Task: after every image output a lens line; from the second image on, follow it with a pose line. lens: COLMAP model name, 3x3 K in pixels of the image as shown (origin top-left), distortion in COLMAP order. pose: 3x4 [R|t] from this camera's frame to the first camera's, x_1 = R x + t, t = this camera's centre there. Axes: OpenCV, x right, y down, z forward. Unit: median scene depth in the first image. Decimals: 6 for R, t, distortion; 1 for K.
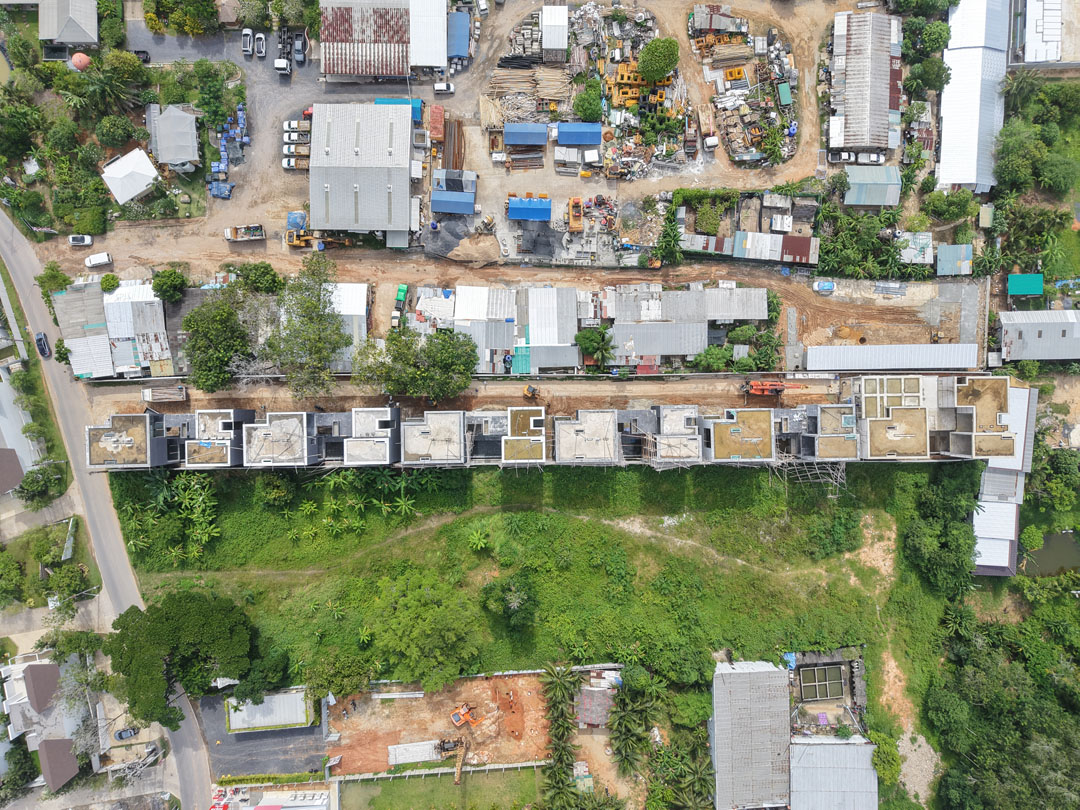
lens RADIAL K [[746.8, 0, 538.3], [0, 746.8, 407.9], [0, 0, 1]] dist [0.016613, -0.011986]
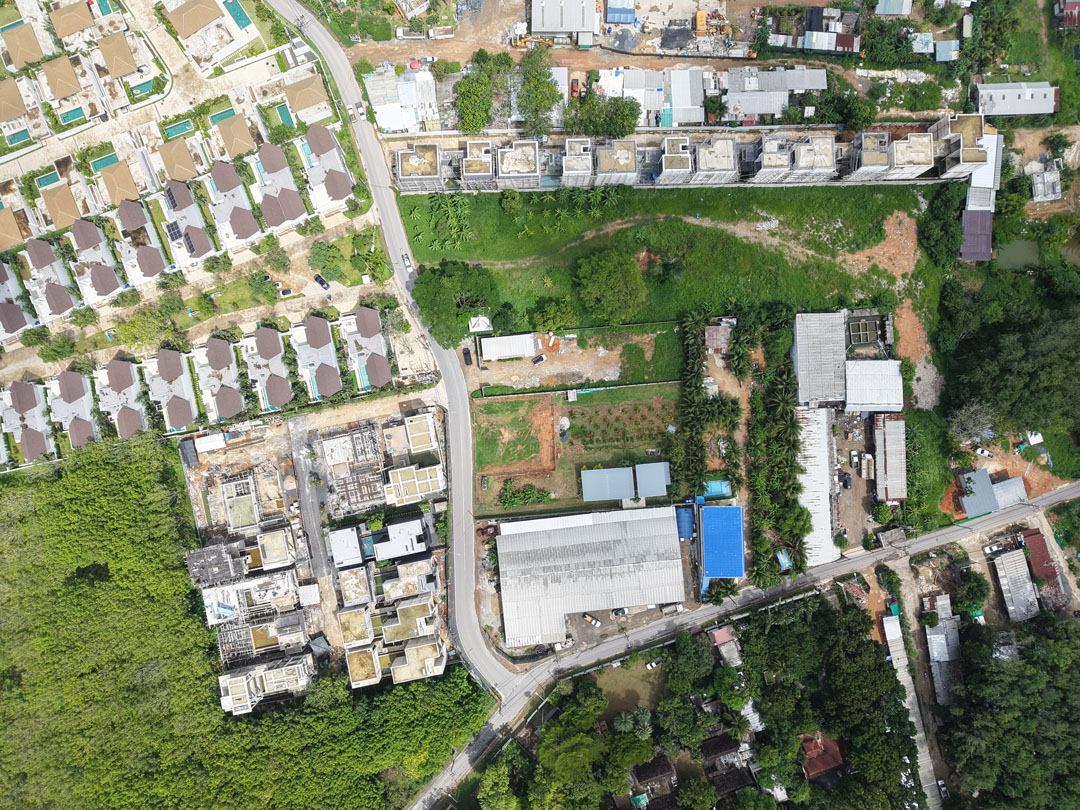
lens RADIAL K [[746.8, 0, 539.0], [0, 746.8, 397.9], [0, 0, 1]] dist [0.016613, -0.011986]
pose [[0.999876, -0.014400, 0.006377, -0.304306], [0.014431, 0.999885, -0.004731, 0.515718], [-0.006308, 0.004822, 0.999968, -0.533458]]
